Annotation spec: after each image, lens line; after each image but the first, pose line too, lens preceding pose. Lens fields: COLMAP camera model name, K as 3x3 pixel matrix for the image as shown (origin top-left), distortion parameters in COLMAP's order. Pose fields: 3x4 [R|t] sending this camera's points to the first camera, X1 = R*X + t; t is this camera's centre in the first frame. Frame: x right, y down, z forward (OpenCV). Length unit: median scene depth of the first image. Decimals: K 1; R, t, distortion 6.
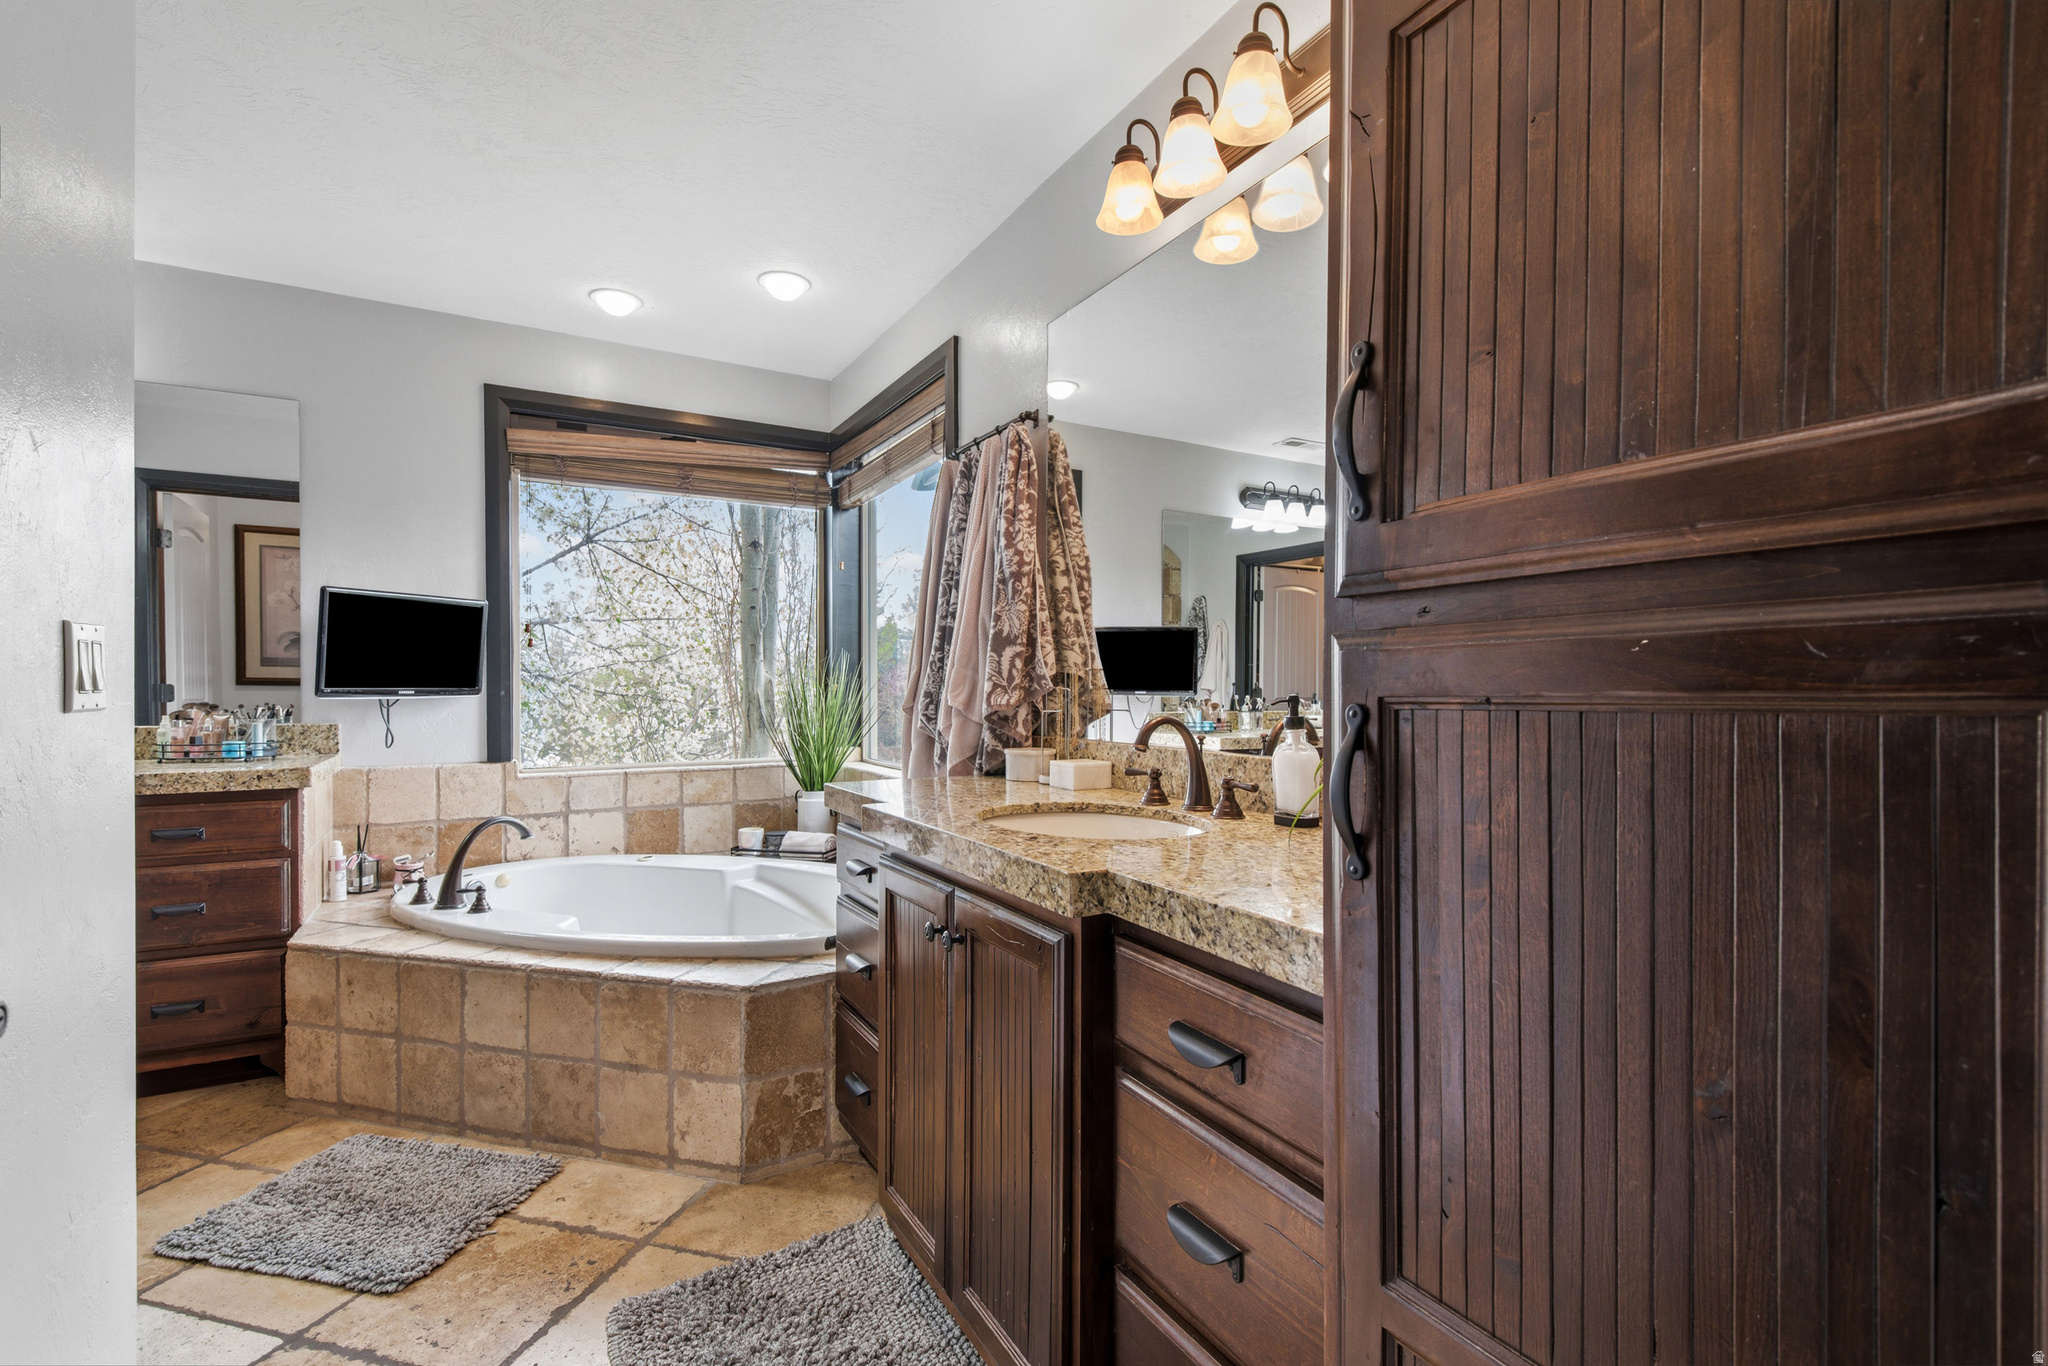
lens RADIAL K [[928.2, 0, 1016.9], [0, 928.2, 693.7], [0, 0, 1]] dist [0.014167, -0.003008]
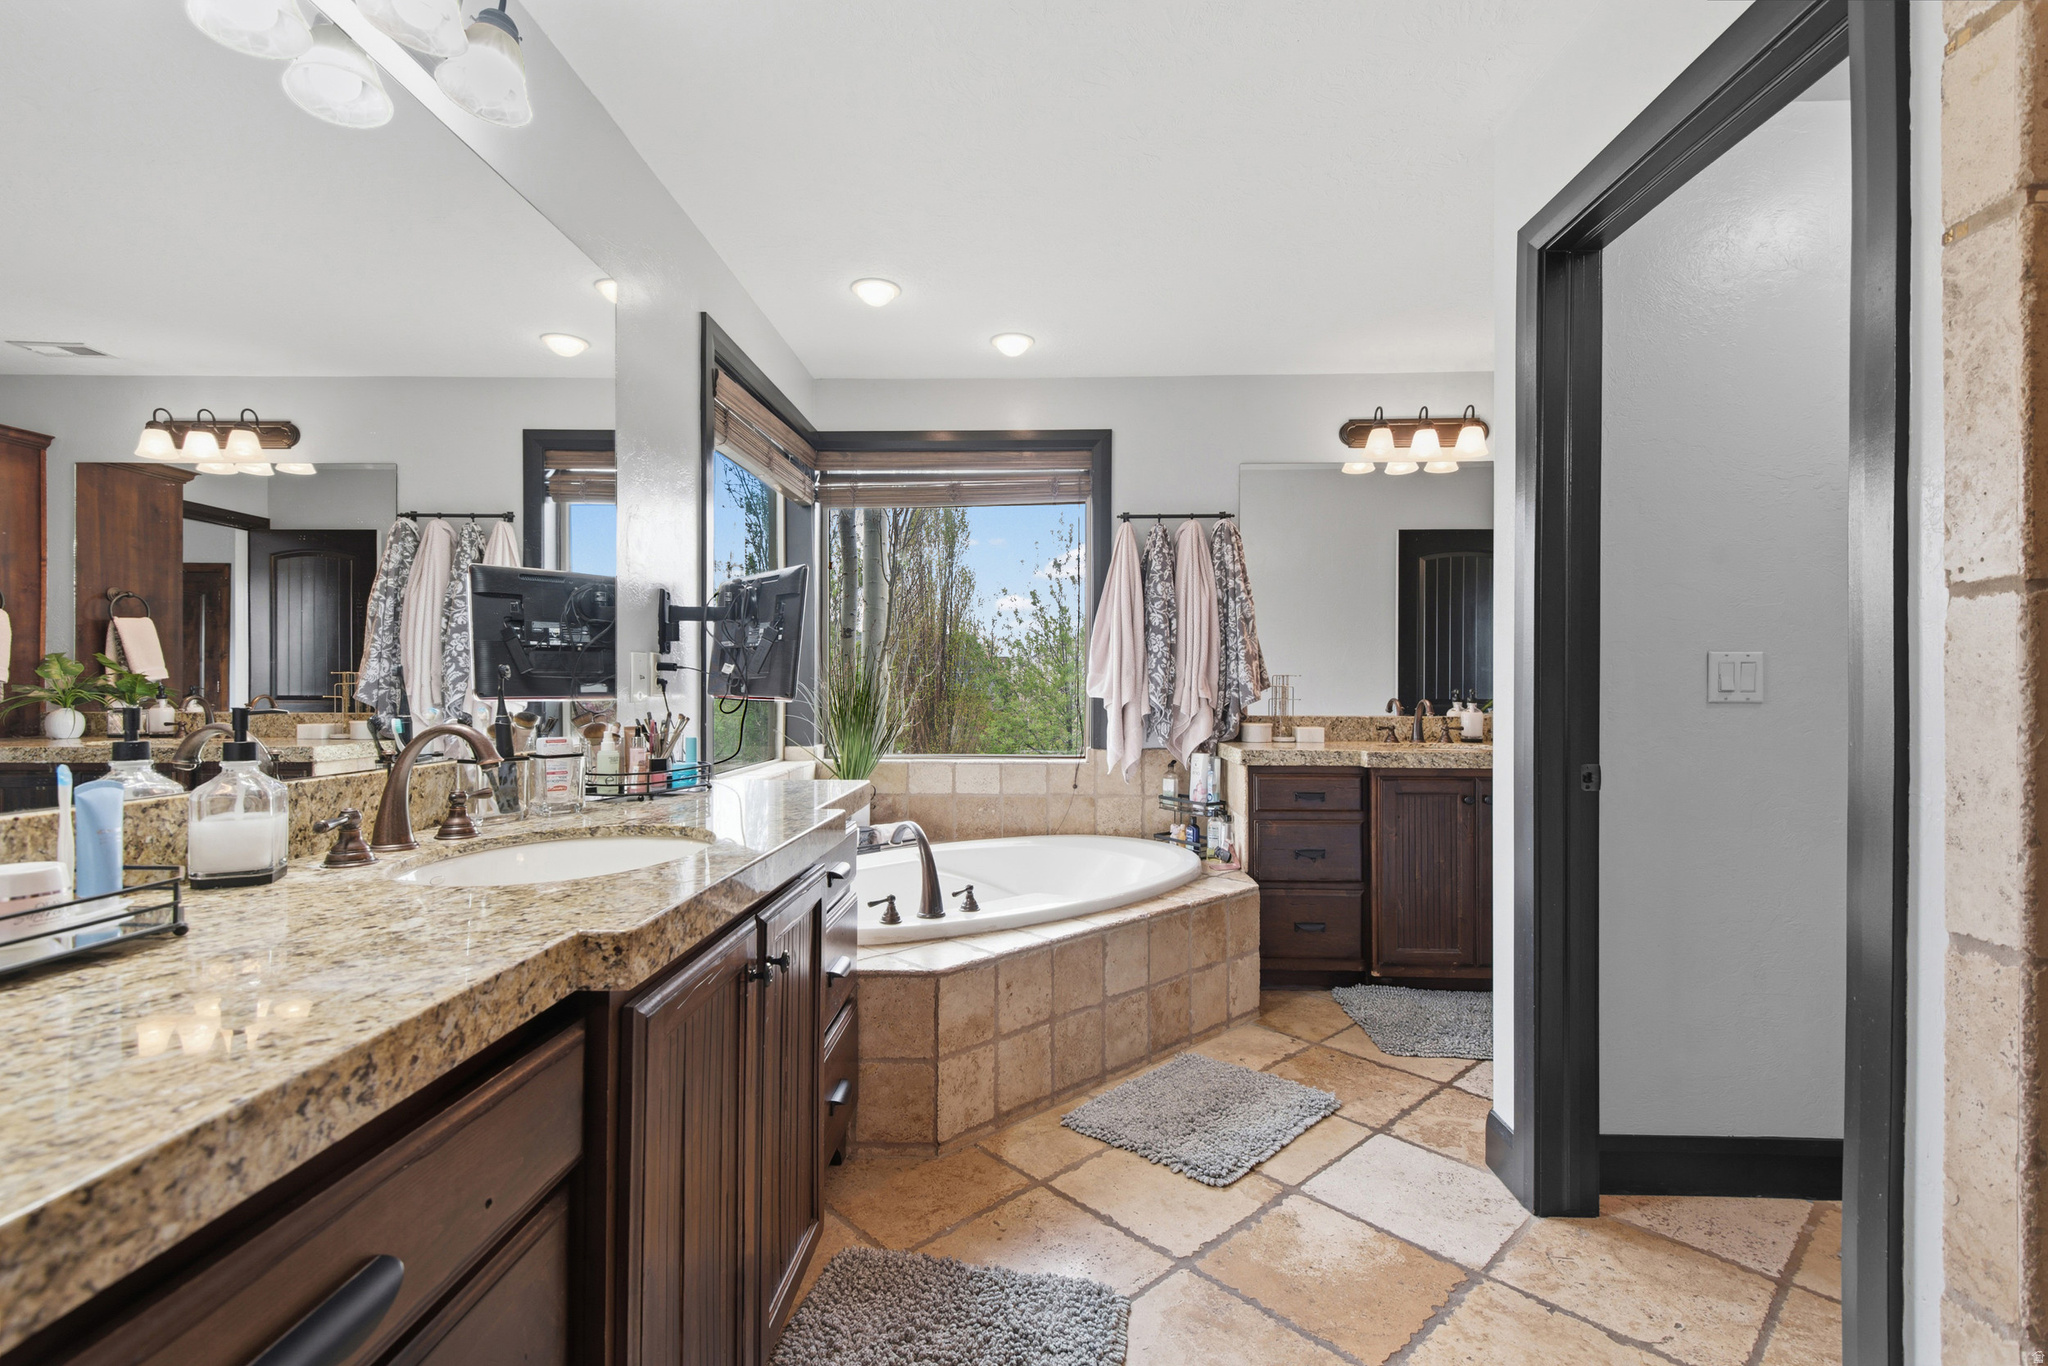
lens RADIAL K [[928.2, 0, 1012.4], [0, 928.2, 683.7], [0, 0, 1]] dist [0.014167, -0.003008]
pose [[0.519451, 0.001167, 0.854500, -1.607089], [0.008057, 0.999948, -0.006263, -0.001722], [-0.854462, 0.010139, 0.519414, 0.507132]]
